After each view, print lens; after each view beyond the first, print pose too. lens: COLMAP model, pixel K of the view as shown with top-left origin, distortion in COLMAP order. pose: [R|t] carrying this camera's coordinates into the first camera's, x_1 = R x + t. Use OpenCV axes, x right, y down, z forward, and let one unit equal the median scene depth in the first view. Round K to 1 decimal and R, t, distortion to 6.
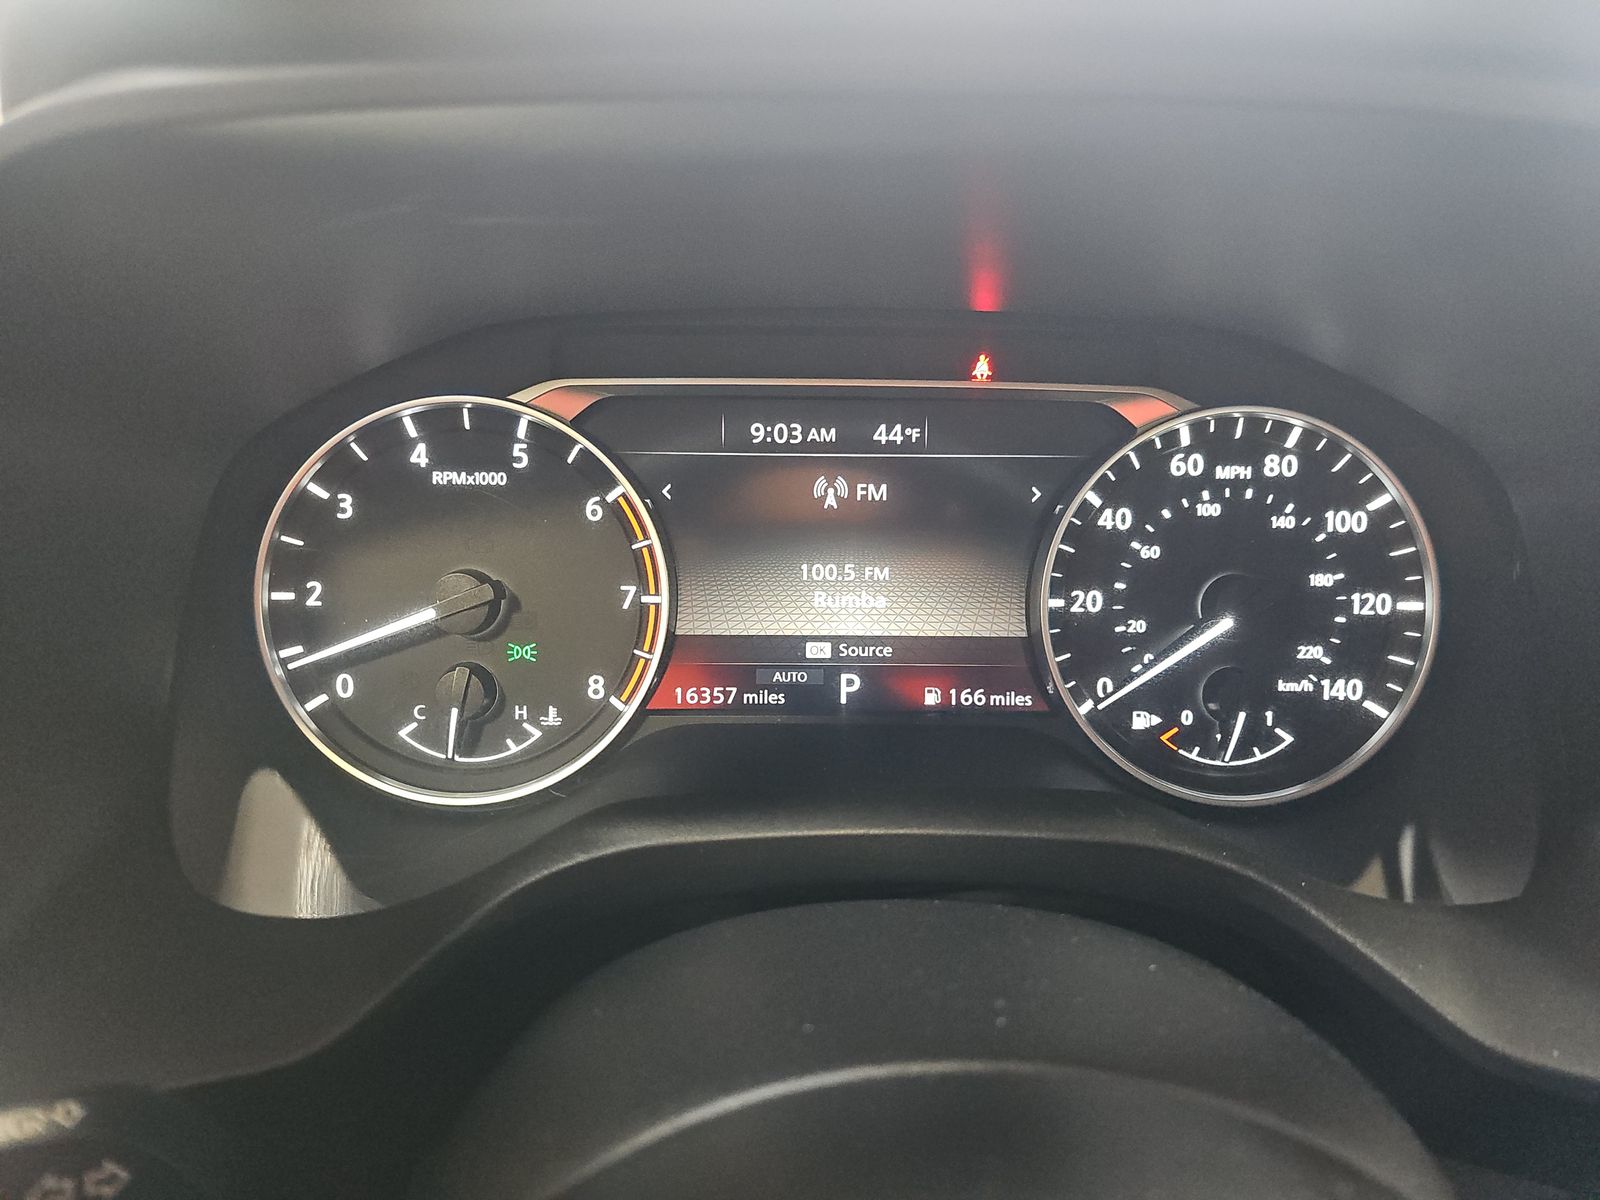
lens RADIAL K [[1038.8, 0, 788.3], [0, 1038.8, 593.5], [0, 0, 1]] dist [0.000715, -0.028966]
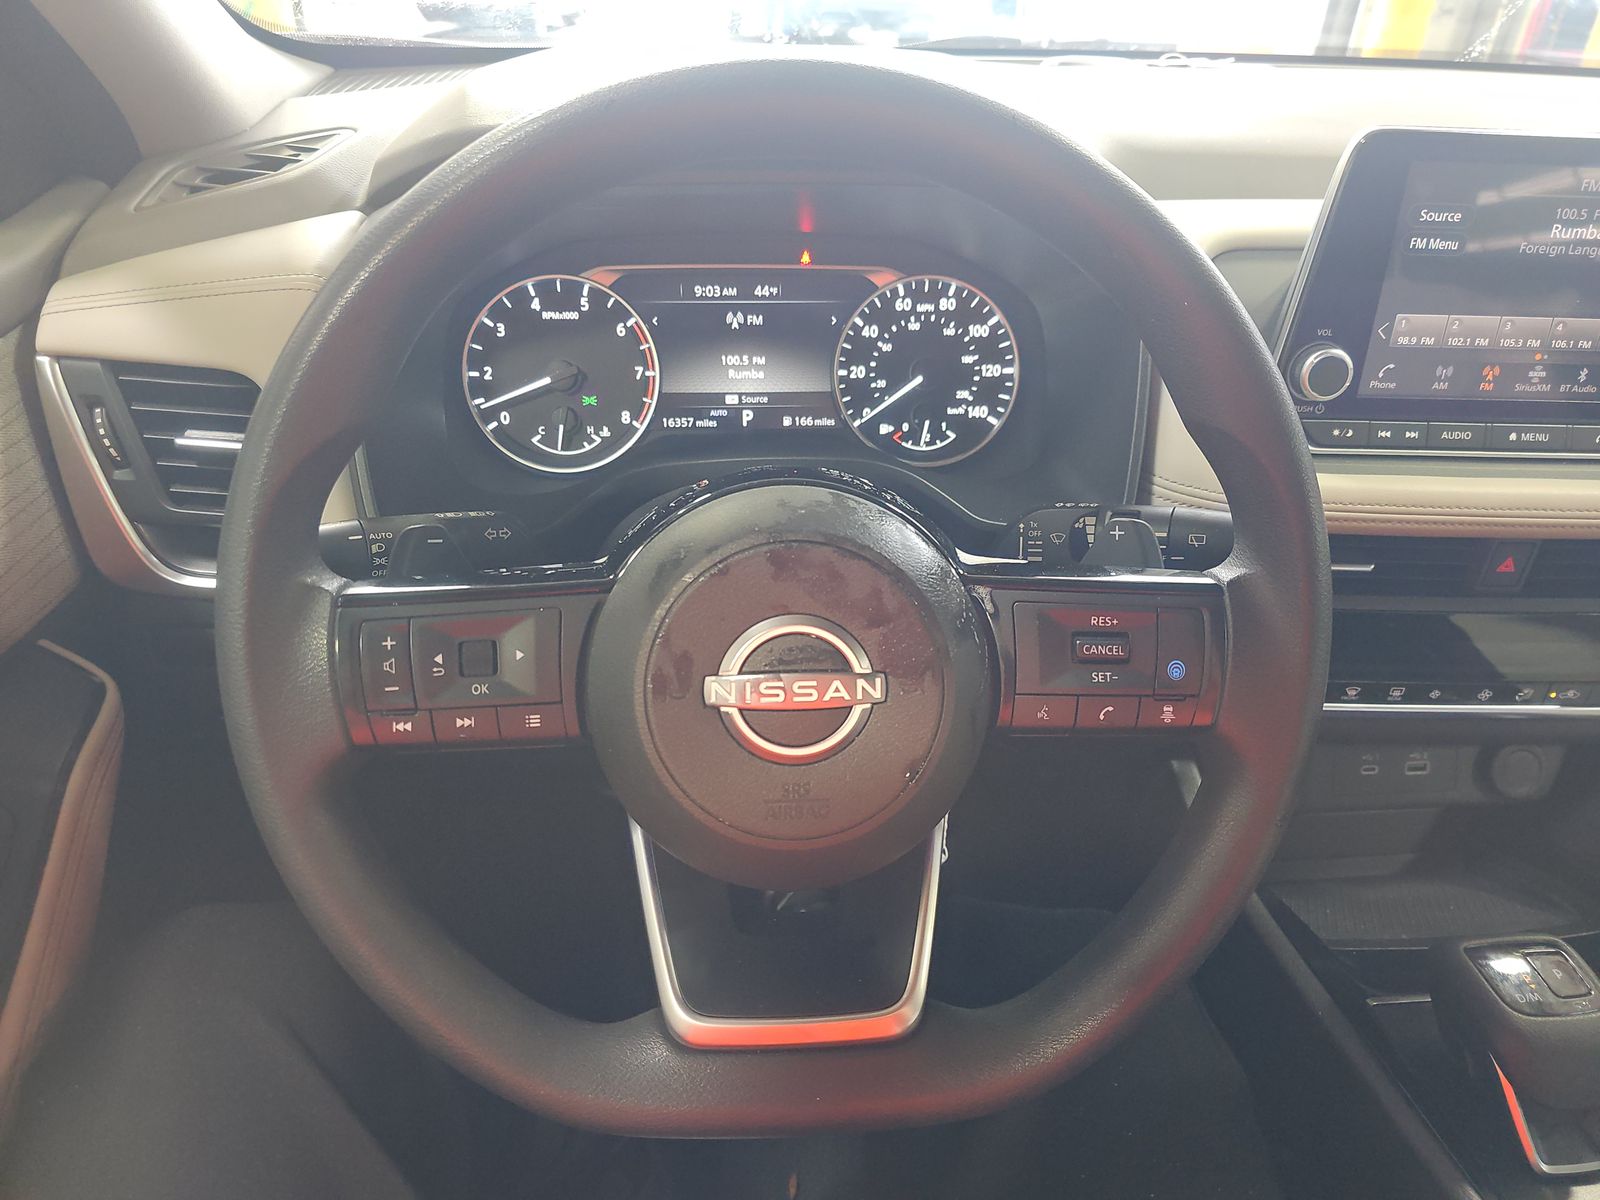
lens RADIAL K [[1038.8, 0, 796.6], [0, 1038.8, 602.7], [0, 0, 1]] dist [0.000715, -0.028966]
pose [[0.997012, -0.032780, 0.069945, 0.000522], [0.022803, 0.990037, 0.138947, 0.177808], [-0.073803, -0.136937, 0.987827, -1.150053]]
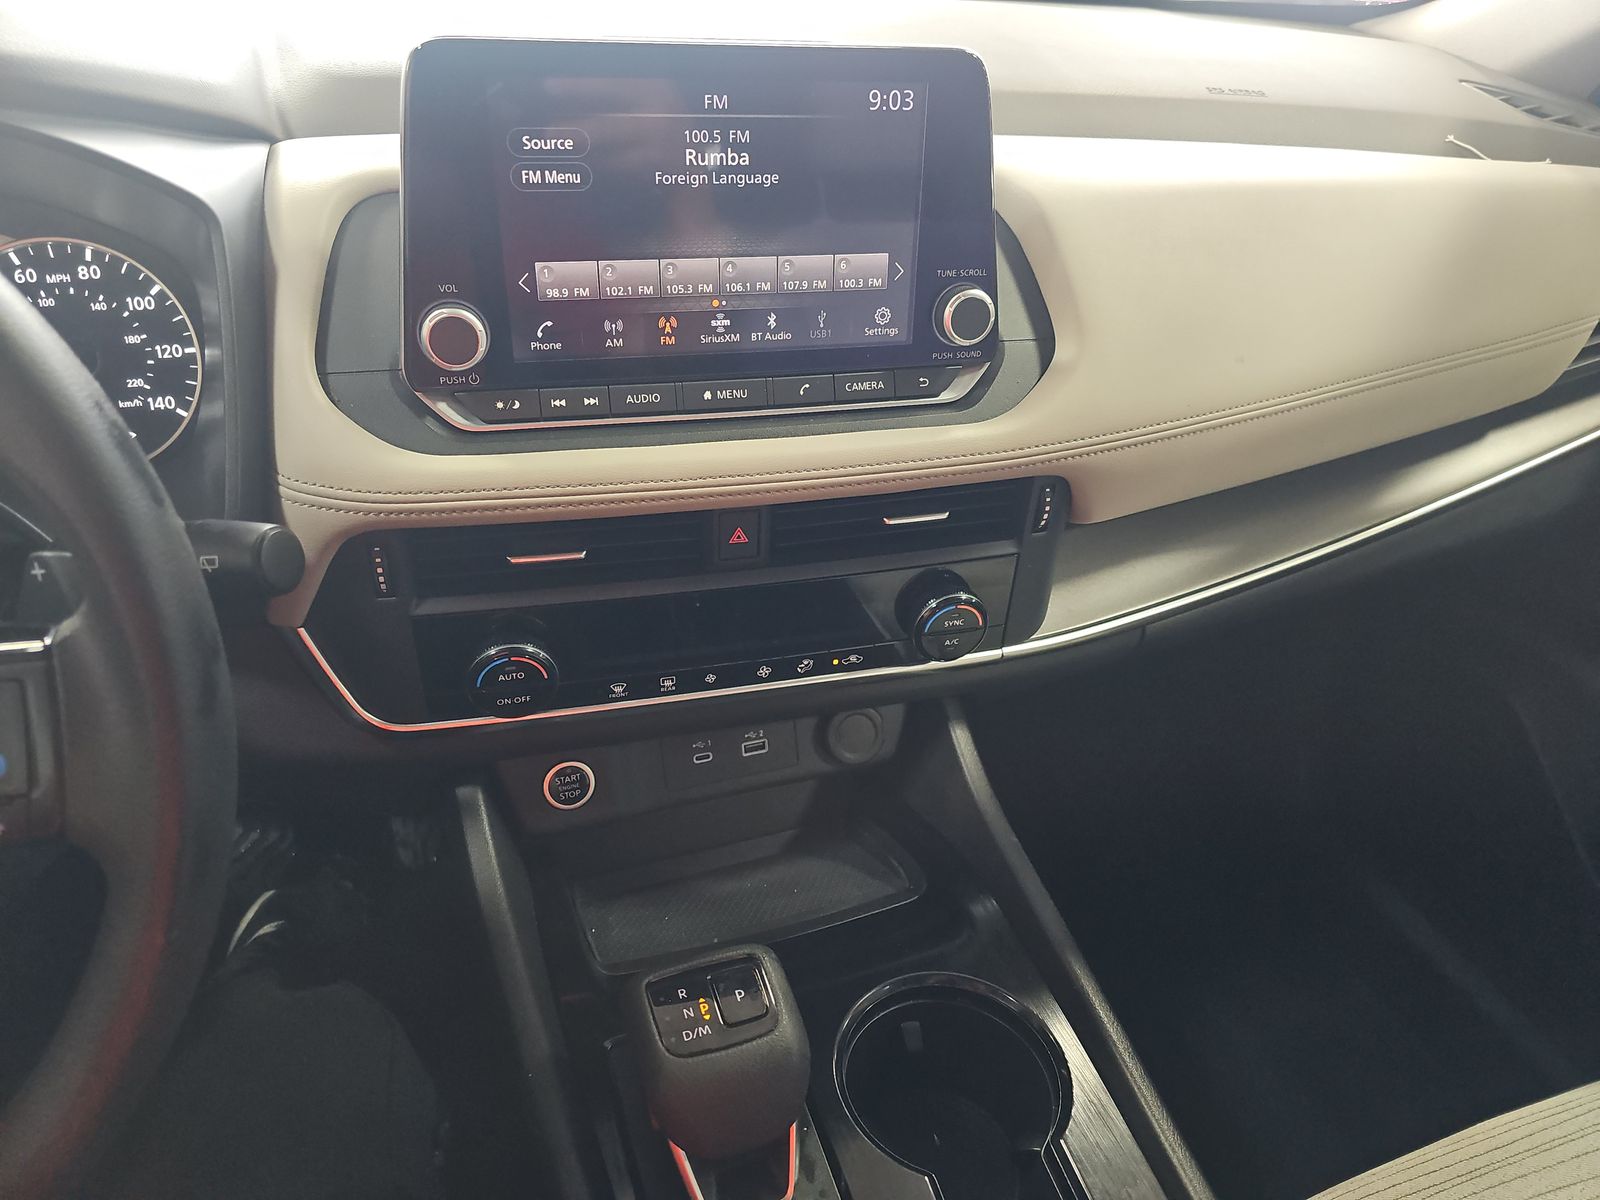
lens RADIAL K [[1038.8, 0, 795.4], [0, 1038.8, 613.6], [0, 0, 1]] dist [0.000715, -0.028966]
pose [[0.937224, -0.153720, 0.313019, 0.944201], [0.092805, 0.975180, 0.201028, 0.189033], [-0.336152, -0.159358, 0.928228, -1.034205]]
